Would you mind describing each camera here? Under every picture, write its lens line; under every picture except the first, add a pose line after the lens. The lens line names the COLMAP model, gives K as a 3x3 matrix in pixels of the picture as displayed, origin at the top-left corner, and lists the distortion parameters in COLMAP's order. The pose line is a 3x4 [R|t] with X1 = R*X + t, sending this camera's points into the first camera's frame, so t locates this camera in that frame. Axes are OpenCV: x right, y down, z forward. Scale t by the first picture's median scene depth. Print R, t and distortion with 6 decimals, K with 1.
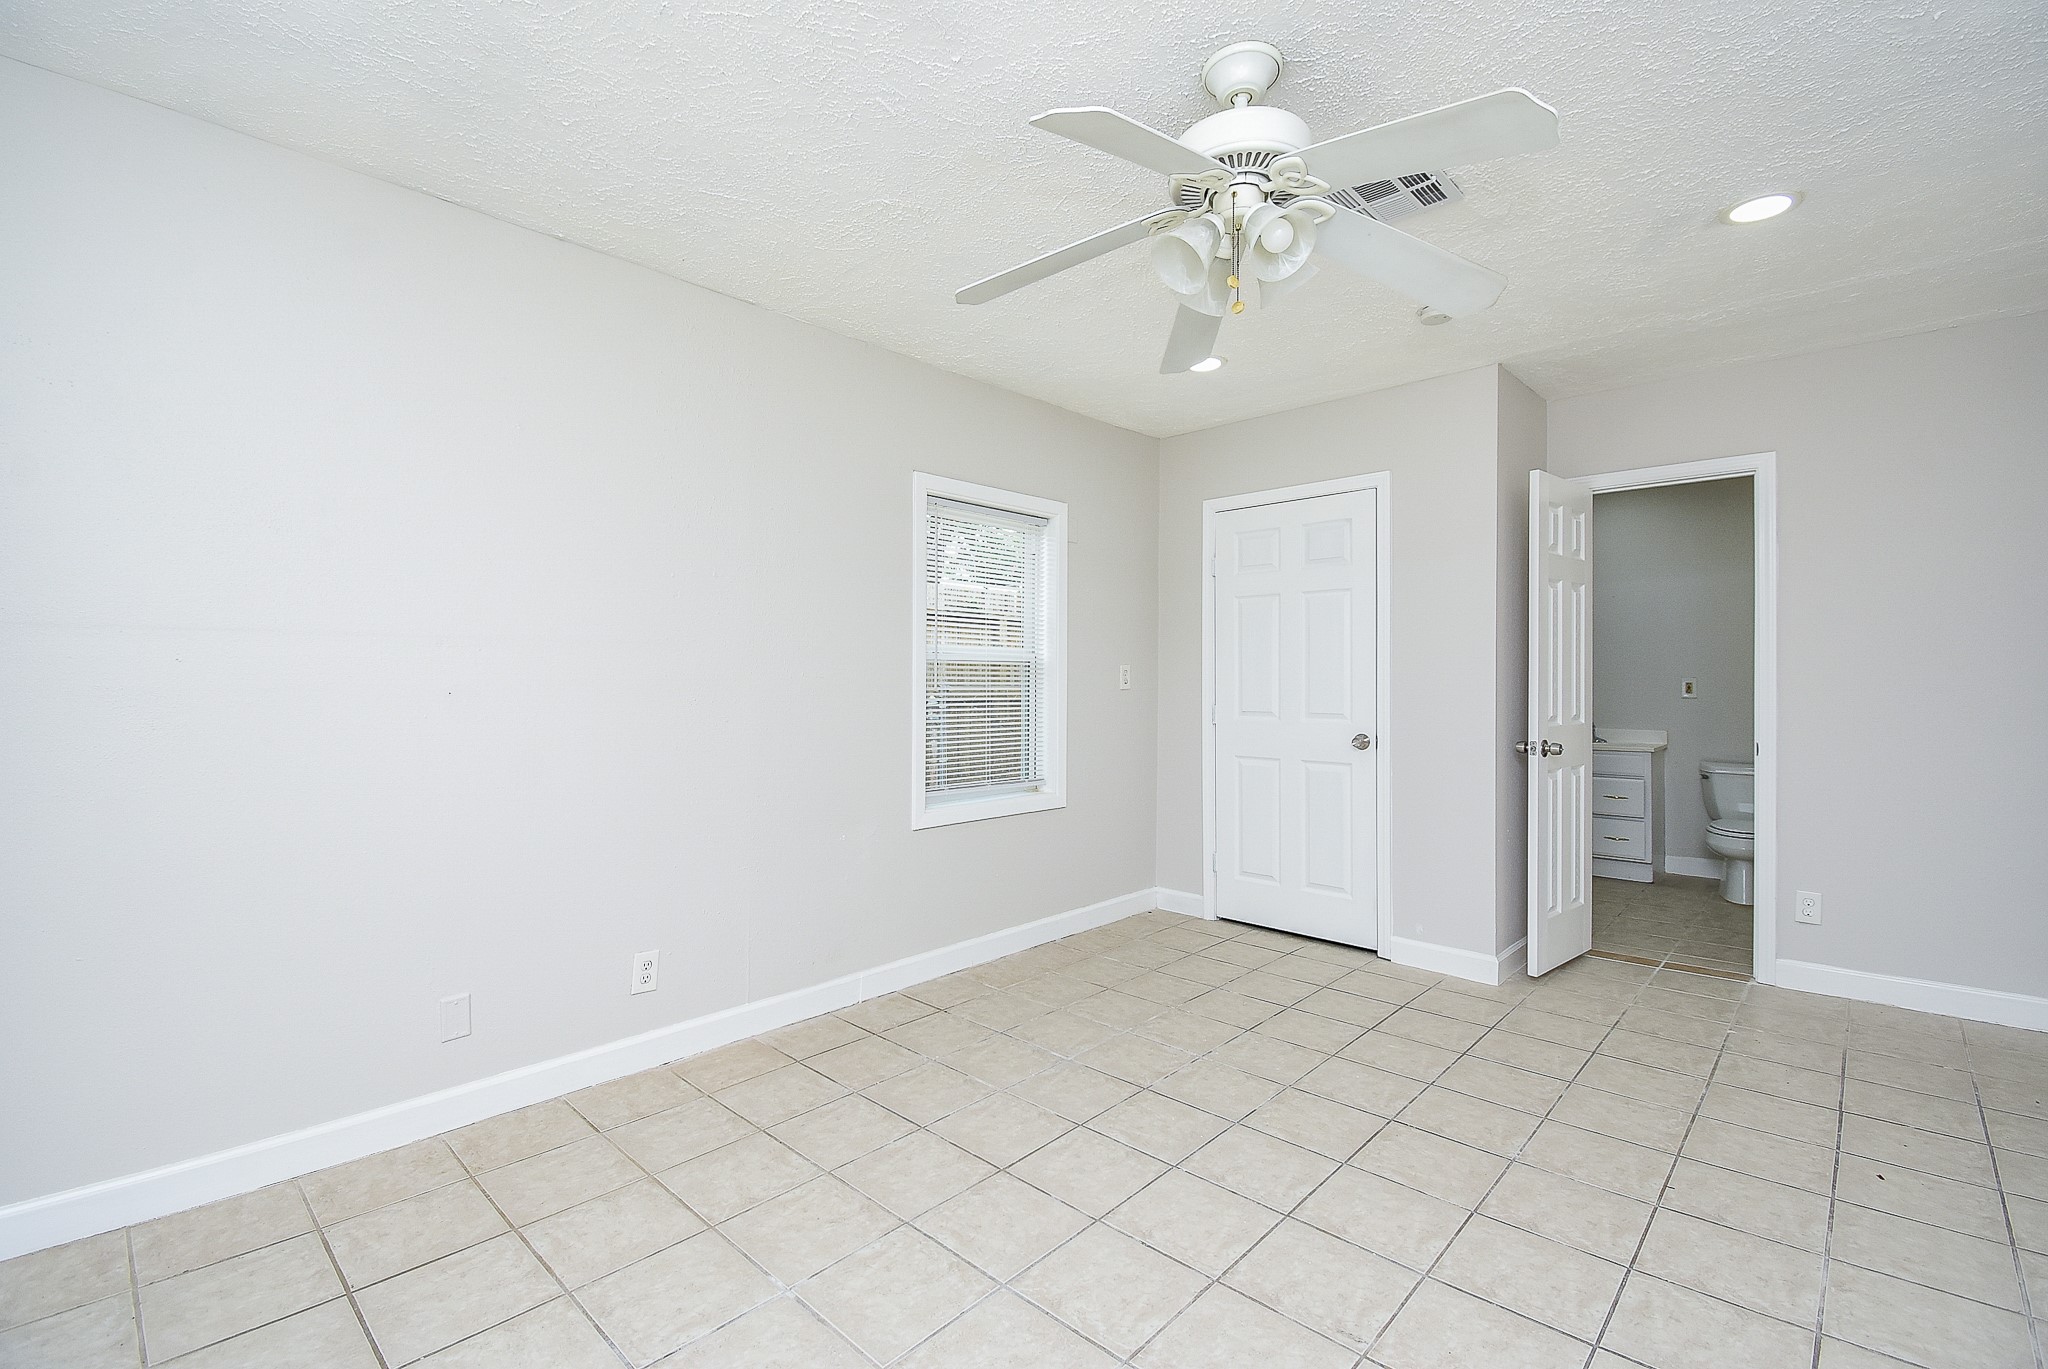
lens RADIAL K [[909.0, 0, 1034.8], [0, 909.0, 676.9], [0, 0, 1]] dist [-0.013238, -0.005022]
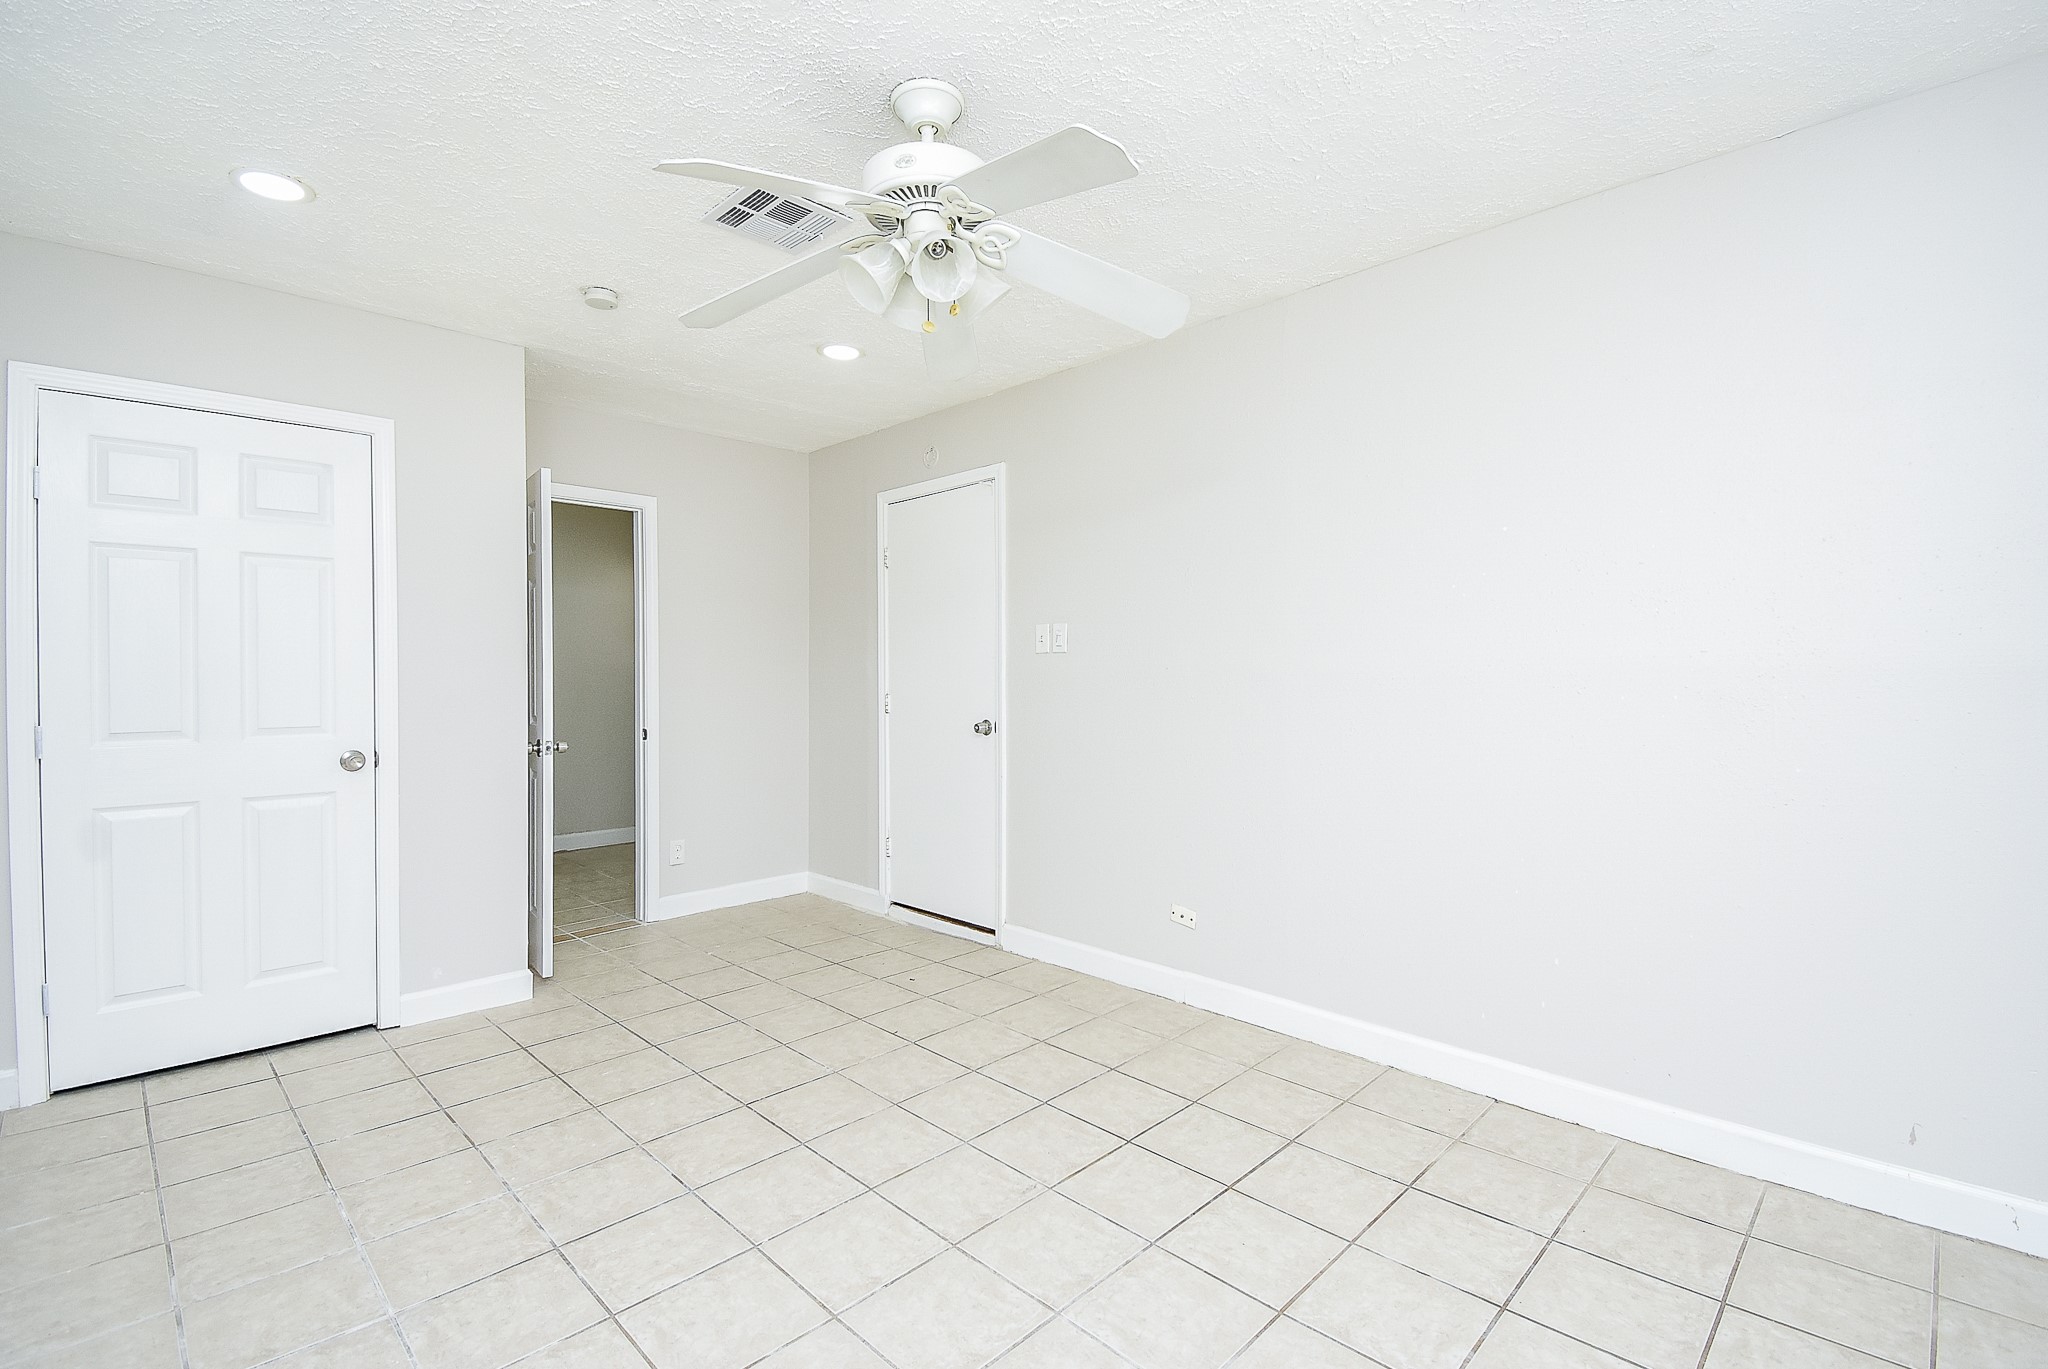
lens RADIAL K [[909.0, 0, 1034.4], [0, 909.0, 684.1], [0, 0, 1]] dist [-0.013238, -0.005022]
pose [[0.002925, -0.010151, 0.999944, -0.459228], [0.001481, 0.999947, 0.010147, -0.000379], [-0.999995, 0.001451, 0.002940, 0.483363]]
